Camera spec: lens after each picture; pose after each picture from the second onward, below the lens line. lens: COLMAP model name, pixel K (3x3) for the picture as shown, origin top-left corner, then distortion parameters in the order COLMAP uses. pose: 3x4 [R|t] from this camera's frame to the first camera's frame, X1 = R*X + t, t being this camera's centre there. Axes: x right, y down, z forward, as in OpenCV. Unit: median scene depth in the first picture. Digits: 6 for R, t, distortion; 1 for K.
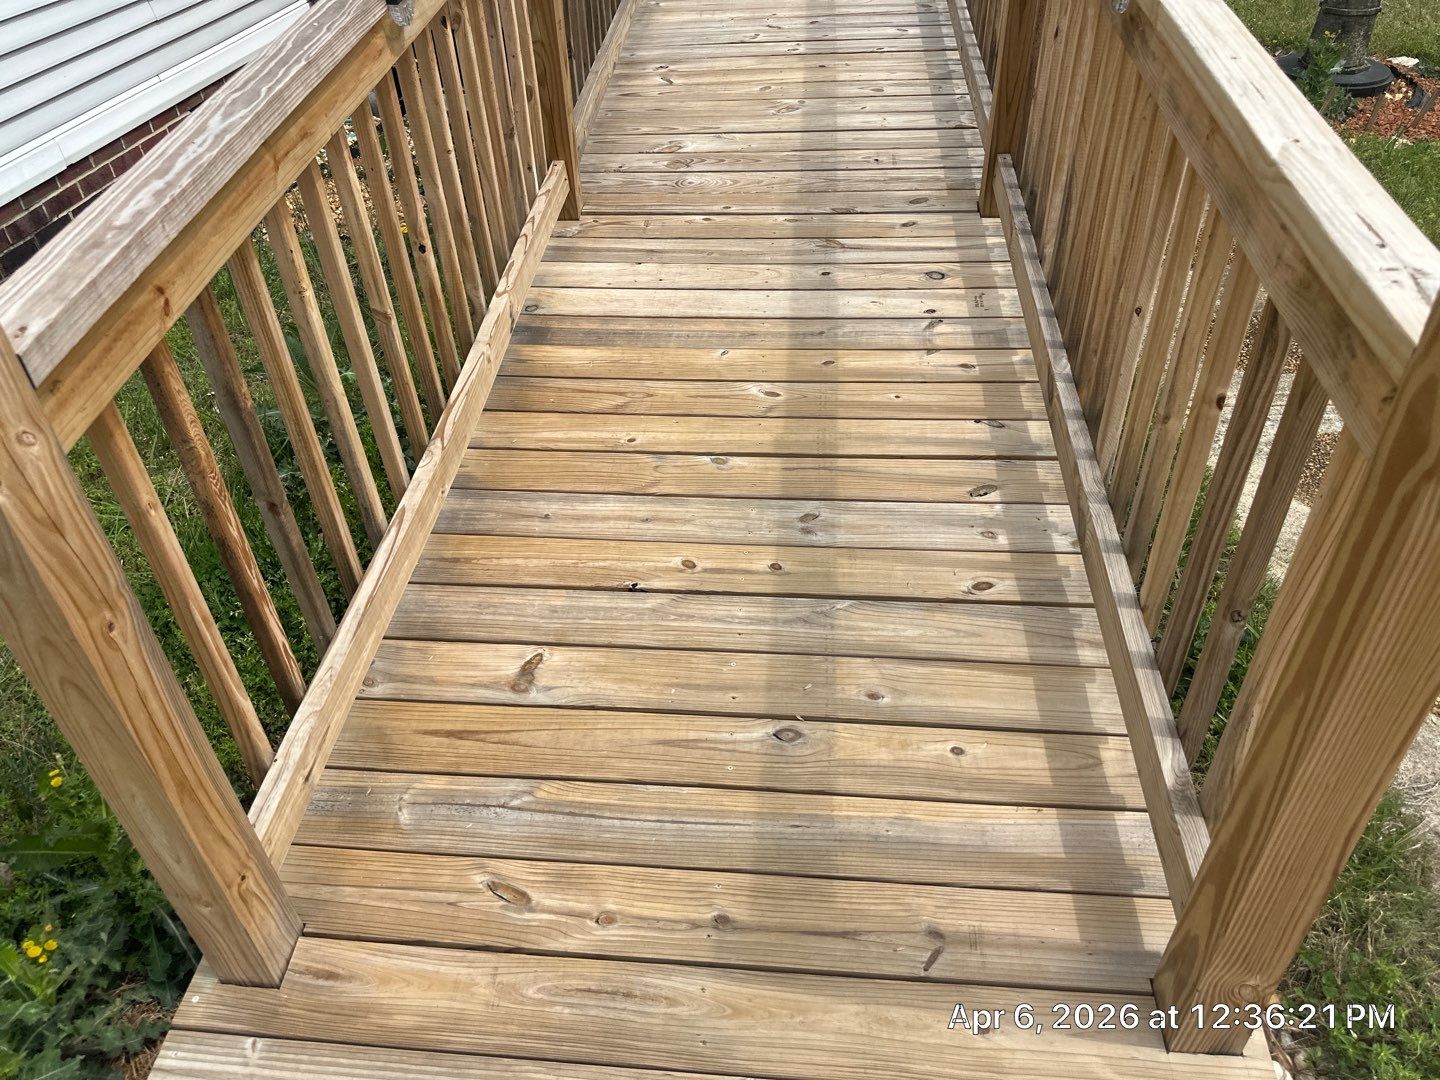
lens RADIAL K [[1021.9, 0, 735.1], [0, 1021.9, 546.1], [0, 0, 1]] dist [0.105607, -0.159945]
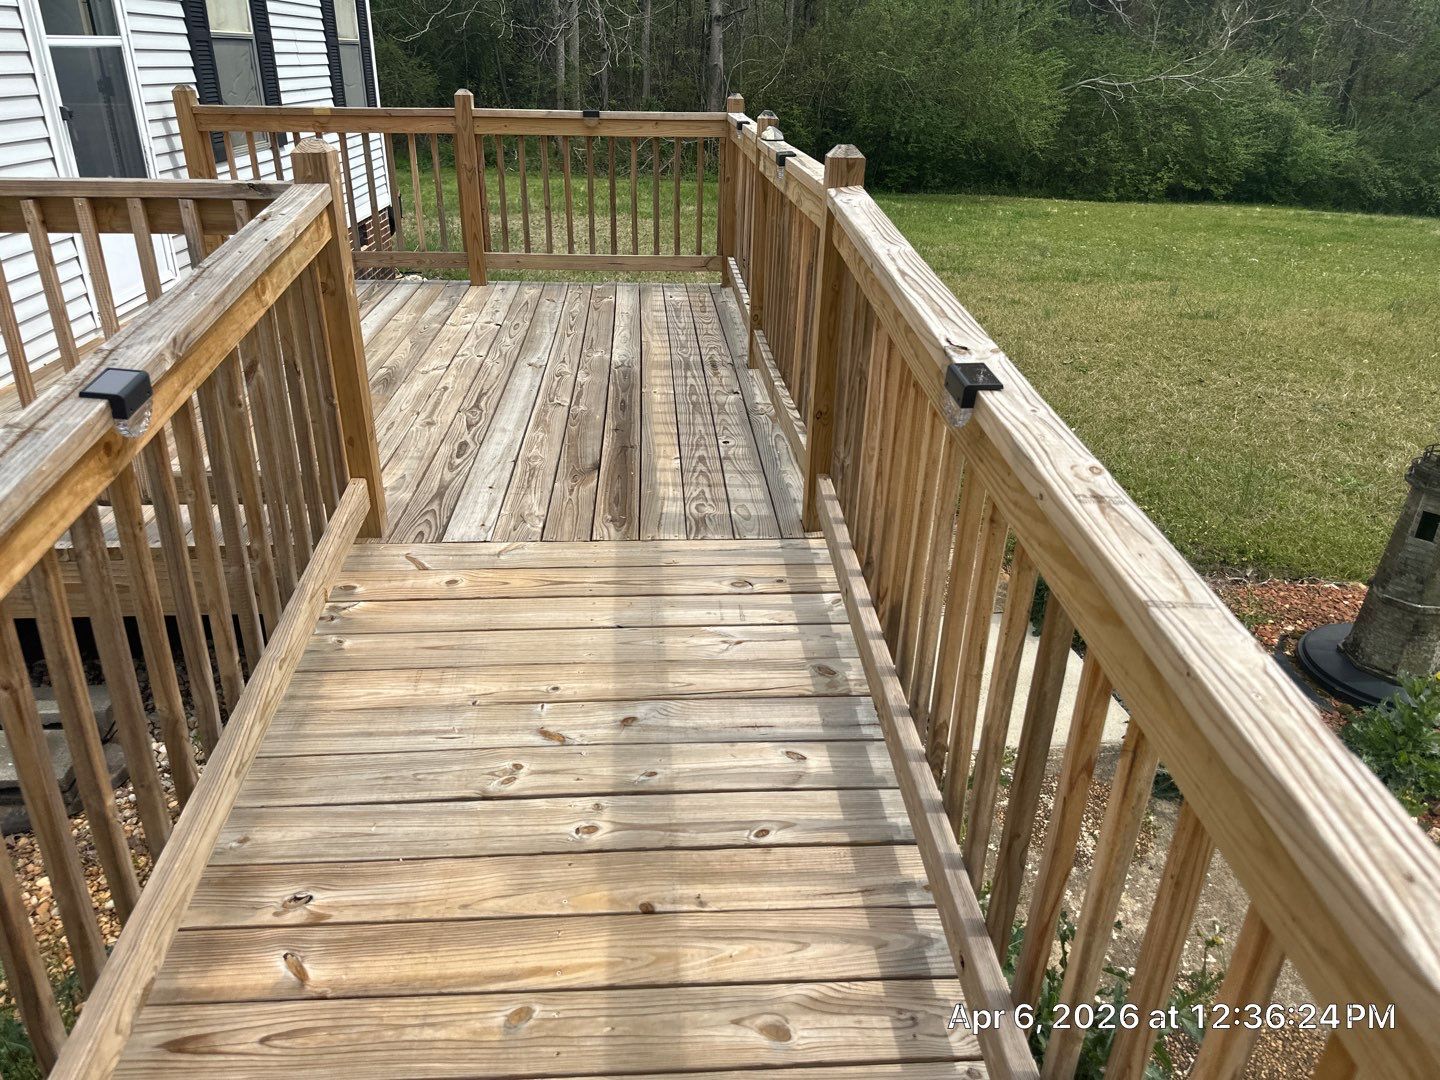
lens RADIAL K [[1013.5, 0, 718.1], [0, 1013.5, 591.3], [0, 0, 1]] dist [0.031615, -0.048657]
pose [[0.988178, -0.015798, 0.152495, 0.073979], [0.044751, 0.981081, -0.188352, -0.800176], [-0.146635, 0.192950, 0.970190, 0.810385]]
